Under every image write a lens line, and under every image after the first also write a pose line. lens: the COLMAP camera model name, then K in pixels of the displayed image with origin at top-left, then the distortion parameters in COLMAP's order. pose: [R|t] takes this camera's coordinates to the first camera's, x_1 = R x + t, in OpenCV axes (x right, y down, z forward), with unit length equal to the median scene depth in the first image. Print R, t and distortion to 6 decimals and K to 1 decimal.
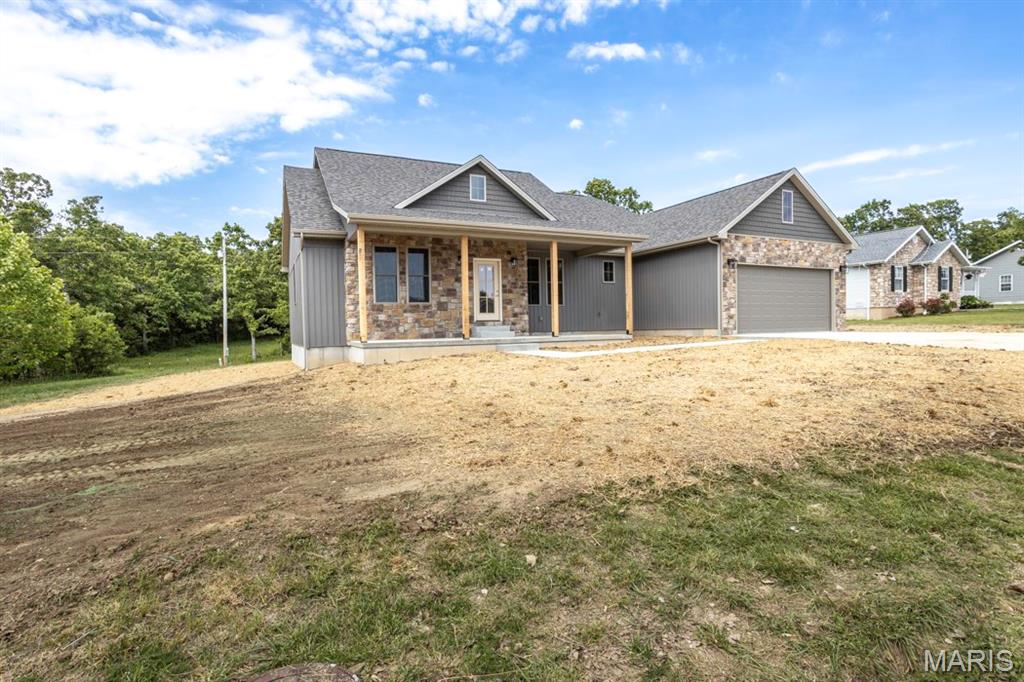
lens RADIAL K [[487.5, 0, 512.0], [0, 487.5, 341.0], [0, 0, 1]] dist [-0.013729, 0.000761]
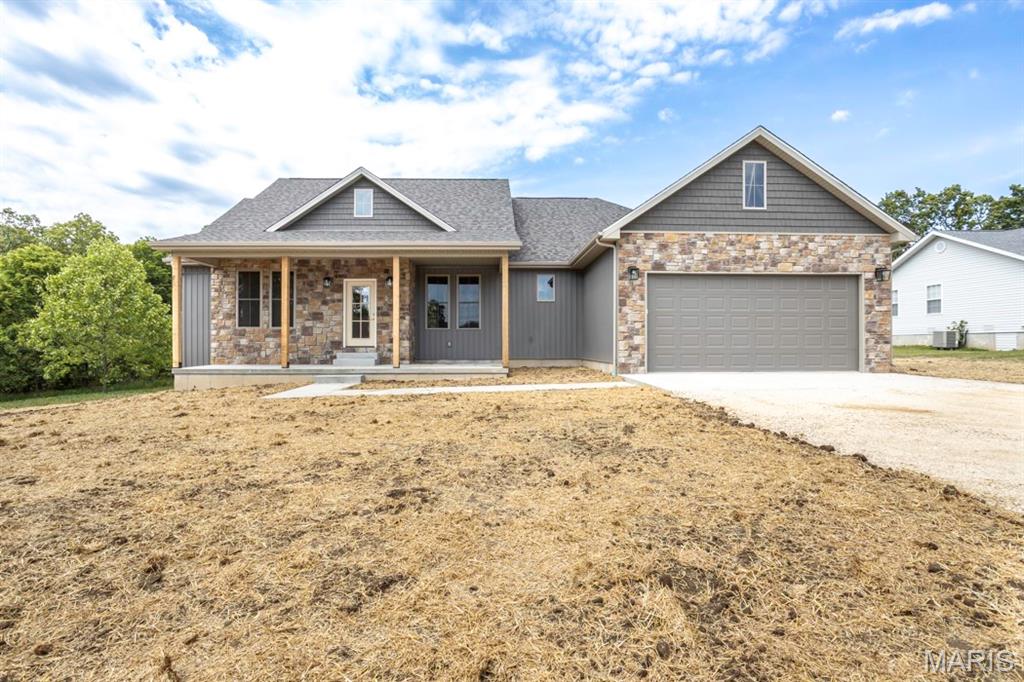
lens RADIAL K [[494.4, 0, 507.7], [0, 494.4, 343.6], [0, 0, 1]] dist [-0.050630, 0.034529]
pose [[0.915944, 0.017535, -0.400923, 0.564192], [-0.027950, 0.999406, -0.020143, -0.036052], [0.400331, 0.029656, 0.915890, 0.265832]]
